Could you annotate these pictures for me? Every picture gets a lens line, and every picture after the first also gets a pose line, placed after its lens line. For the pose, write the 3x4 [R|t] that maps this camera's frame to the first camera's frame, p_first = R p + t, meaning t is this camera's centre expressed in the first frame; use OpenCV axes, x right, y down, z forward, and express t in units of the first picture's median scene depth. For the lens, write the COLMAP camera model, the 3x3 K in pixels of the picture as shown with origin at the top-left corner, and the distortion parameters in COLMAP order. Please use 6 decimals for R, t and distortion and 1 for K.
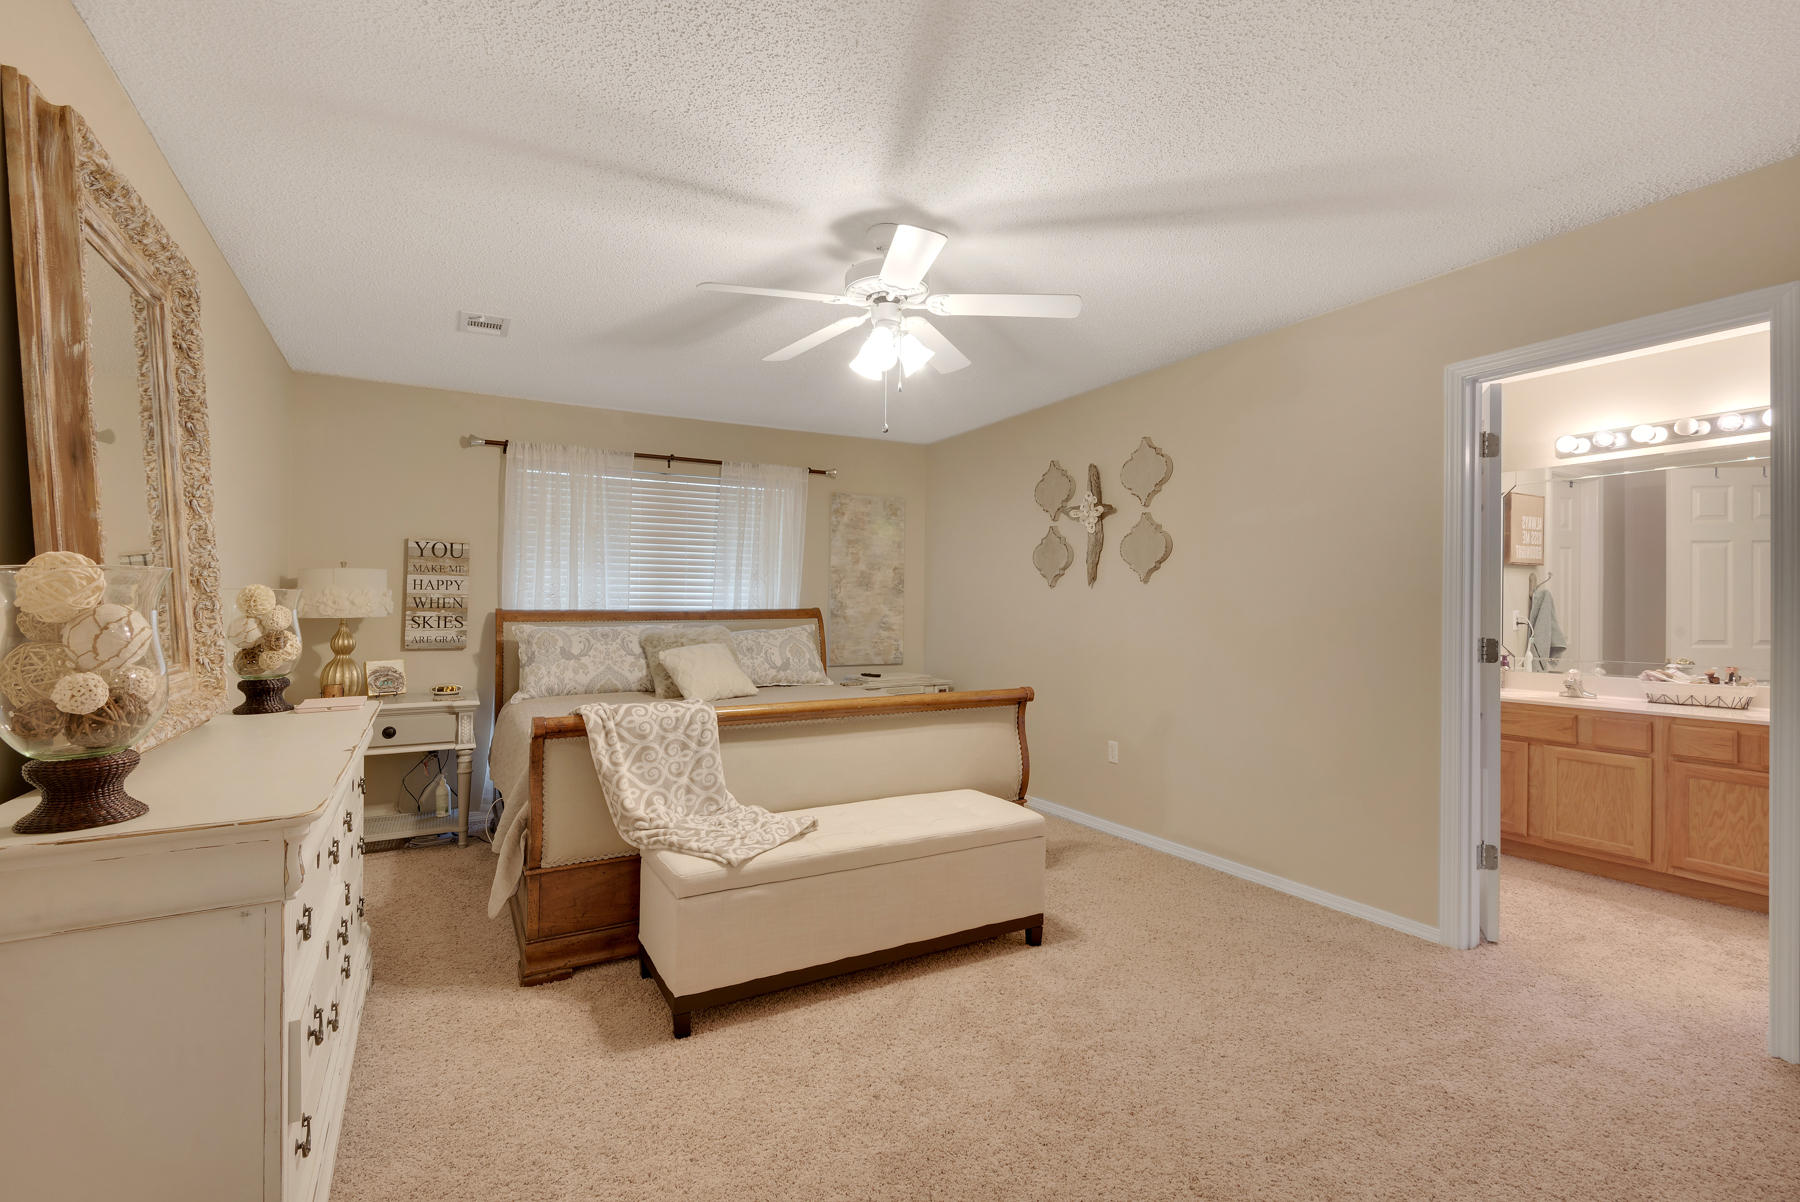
lens RADIAL K [[804.2, 0, 898.7], [0, 804.2, 610.6], [0, 0, 1]] dist [0.051548, -0.031274]
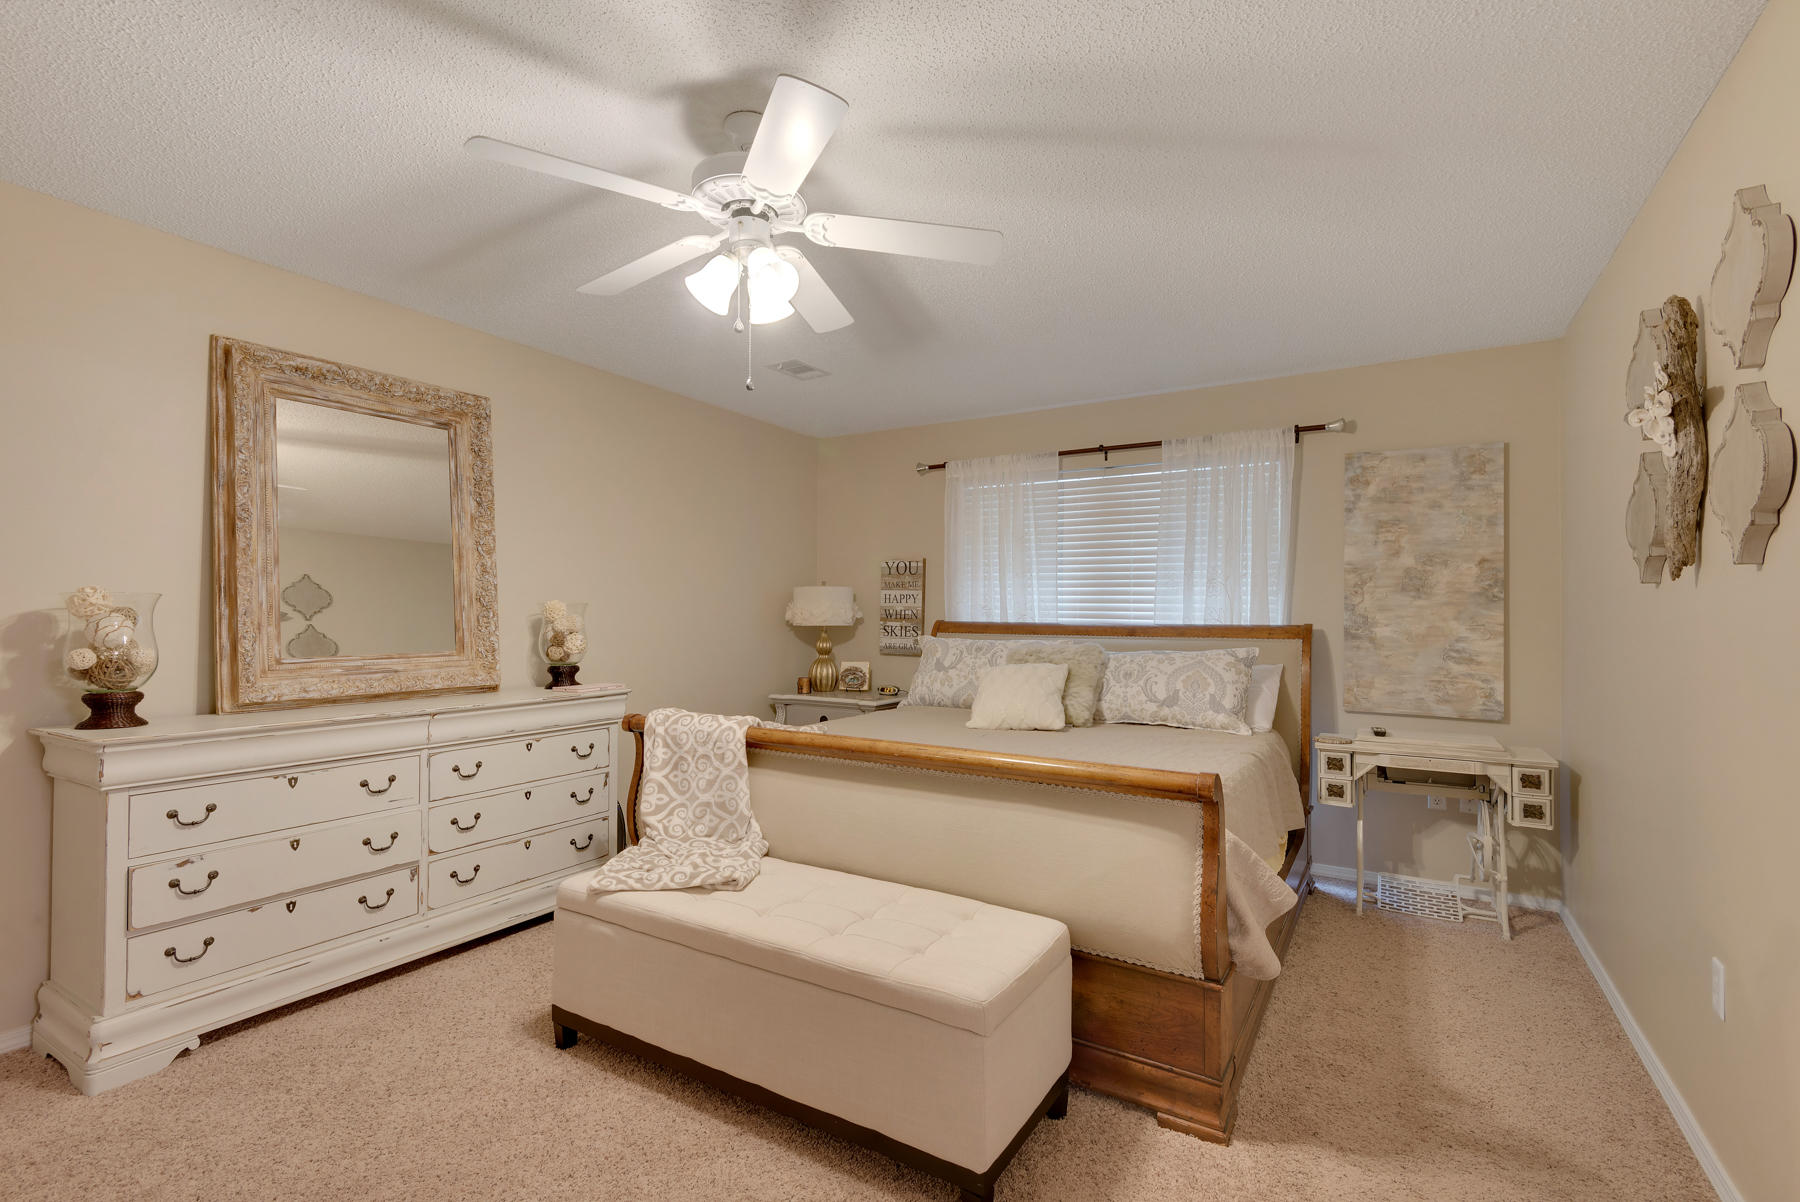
lens RADIAL K [[804.2, 0, 898.7], [0, 804.2, 610.6], [0, 0, 1]] dist [0.051548, -0.031274]
pose [[0.500470, -0.000279, -0.865754, 0.409317], [-0.014125, 0.999864, -0.008488, -0.005264], [0.865639, 0.016476, 0.500398, 0.427954]]
